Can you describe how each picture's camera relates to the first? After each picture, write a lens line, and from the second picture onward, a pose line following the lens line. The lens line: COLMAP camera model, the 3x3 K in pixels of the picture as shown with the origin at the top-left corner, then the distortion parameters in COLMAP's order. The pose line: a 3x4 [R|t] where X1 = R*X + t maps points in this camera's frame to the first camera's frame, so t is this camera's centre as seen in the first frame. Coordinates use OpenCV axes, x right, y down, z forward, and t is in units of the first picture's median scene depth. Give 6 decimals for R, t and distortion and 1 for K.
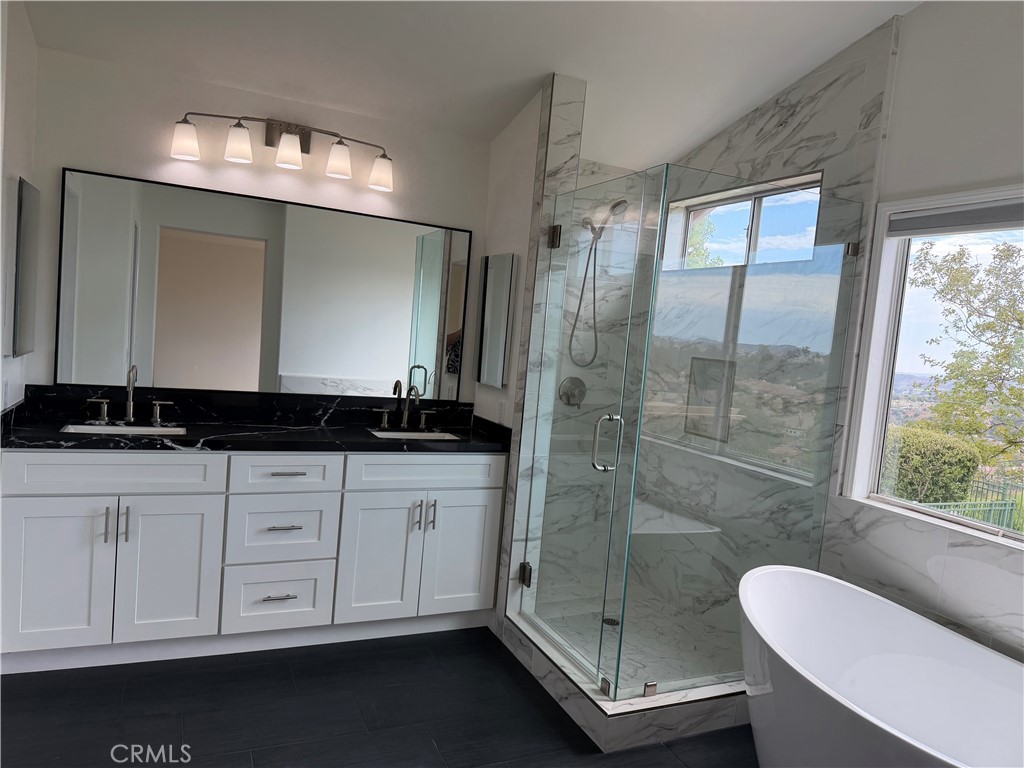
lens RADIAL K [[723.9, 0, 516.6], [0, 723.9, 387.9], [0, 0, 1]] dist [0.063362, -0.077953]
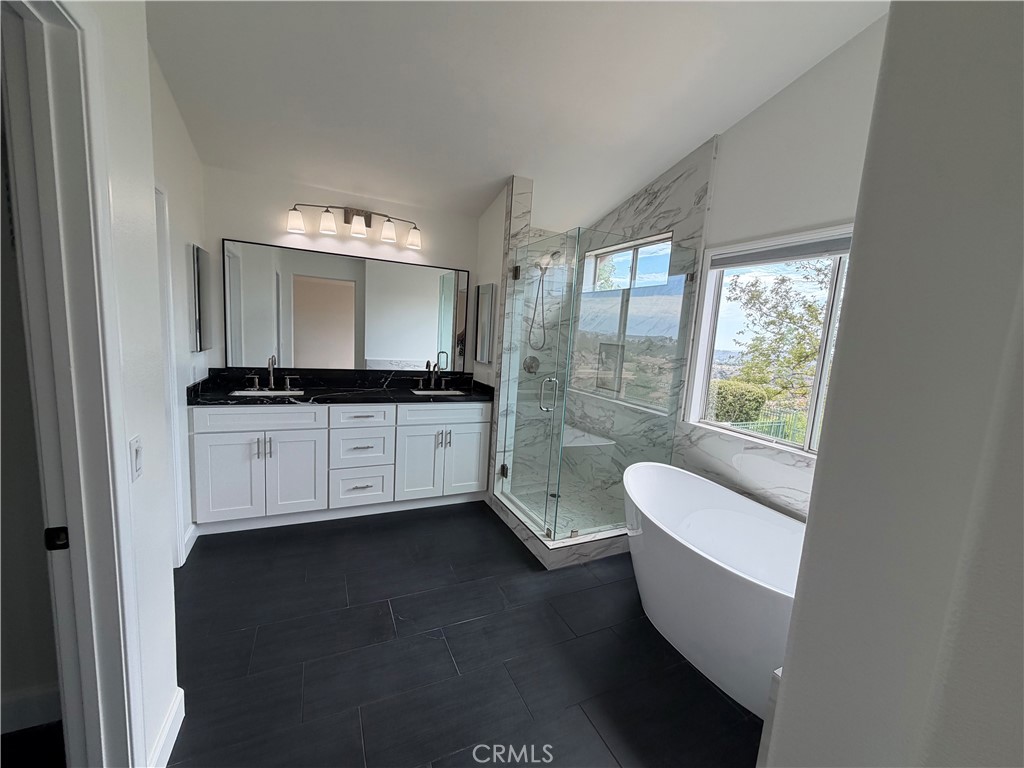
lens RADIAL K [[410.1, 0, 510.9], [0, 410.1, 385.7], [0, 0, 1]] dist [0.004598, 0.000786]
pose [[0.999711, -0.023282, 0.006000, 0.027370], [0.022925, 0.998282, 0.053927, 0.000972], [-0.007245, -0.053773, 0.998527, 0.031396]]
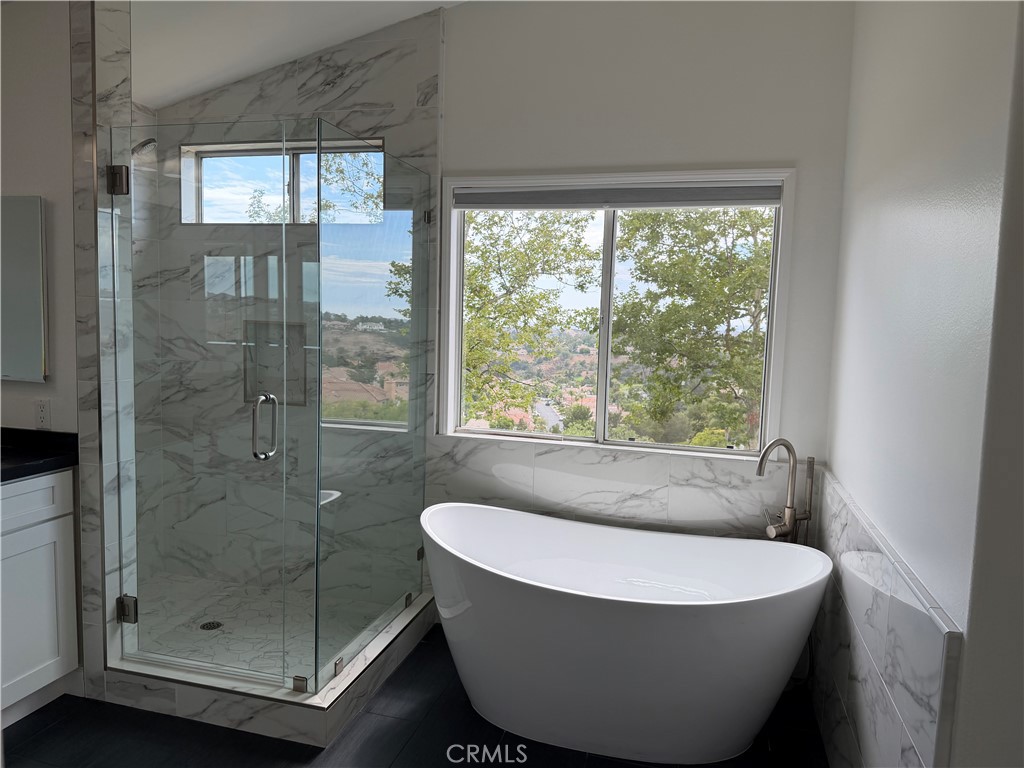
lens RADIAL K [[723.9, 0, 512.6], [0, 723.9, 385.0], [0, 0, 1]] dist [0.063362, -0.077953]
pose [[0.639041, -0.140641, 0.756205, -0.299335], [0.086149, 0.990043, 0.111329, -0.041708], [-0.764333, -0.005997, 0.644794, 0.160932]]
